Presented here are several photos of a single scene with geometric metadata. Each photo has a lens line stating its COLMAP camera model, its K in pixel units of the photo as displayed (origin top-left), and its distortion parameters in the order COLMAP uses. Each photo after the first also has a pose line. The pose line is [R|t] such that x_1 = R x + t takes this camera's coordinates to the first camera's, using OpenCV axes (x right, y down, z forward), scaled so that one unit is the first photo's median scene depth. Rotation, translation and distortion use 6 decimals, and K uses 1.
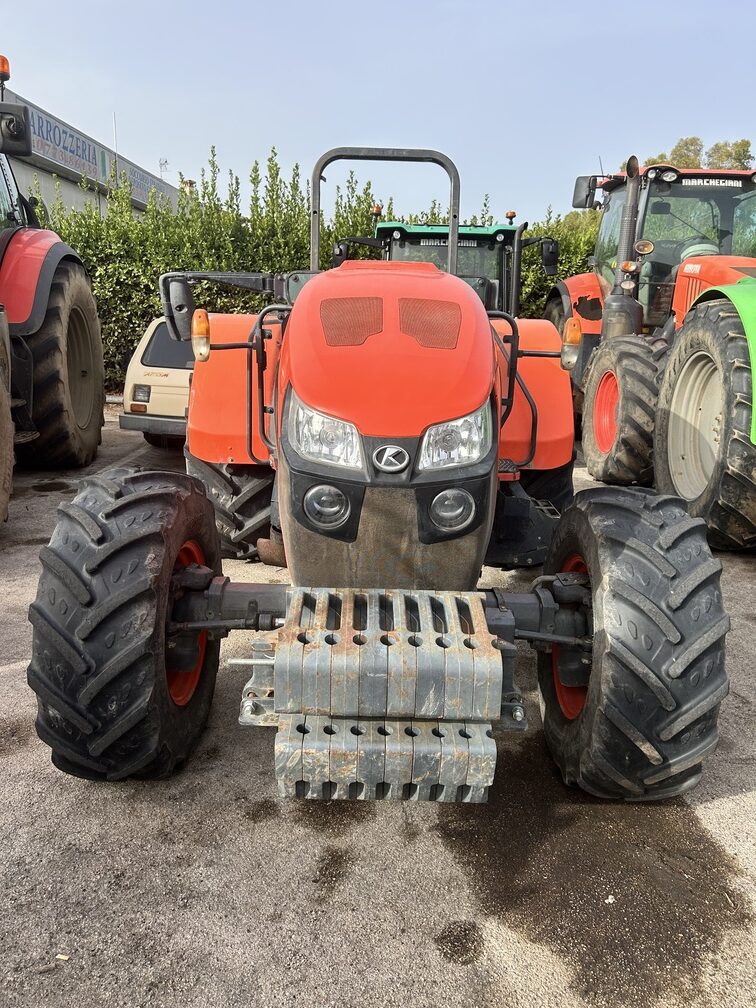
lens RADIAL K [[756.8, 0, 375.8], [0, 756.8, 499.6], [0, 0, 1]] dist [0.037945, -0.047000]
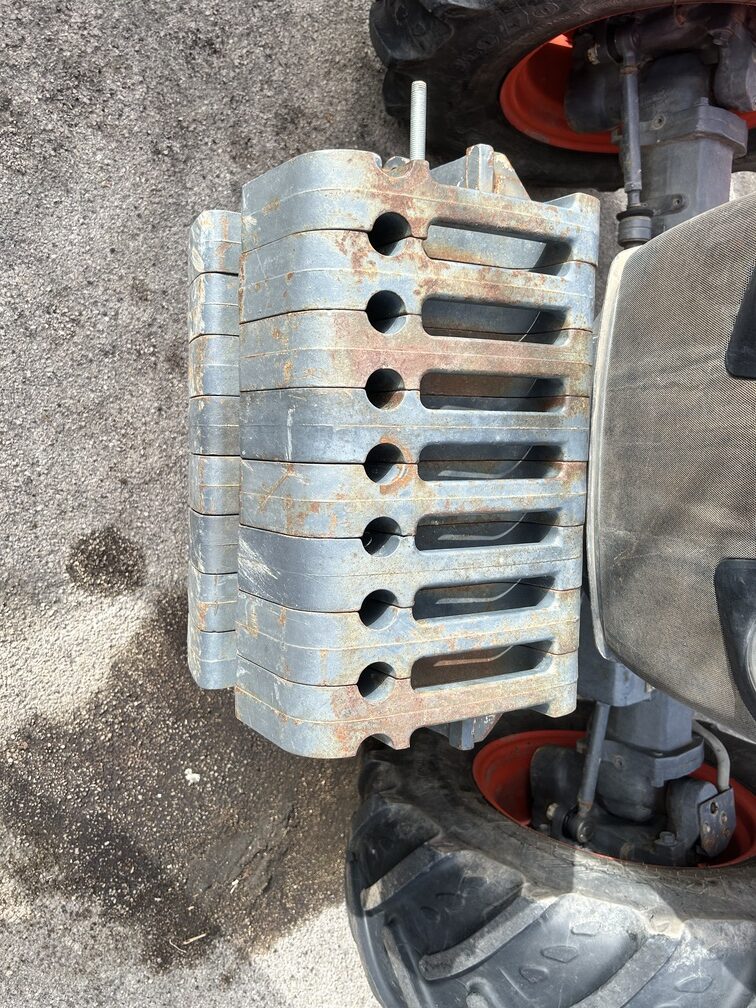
lens RADIAL K [[756.8, 0, 375.8], [0, 756.8, 499.6], [0, 0, 1]] dist [0.037945, -0.047000]
pose [[-0.005306, 0.998184, 0.060011, 0.009872], [-0.786768, -0.041209, 0.615872, -0.035676], [0.617226, -0.043947, 0.785558, 0.623271]]
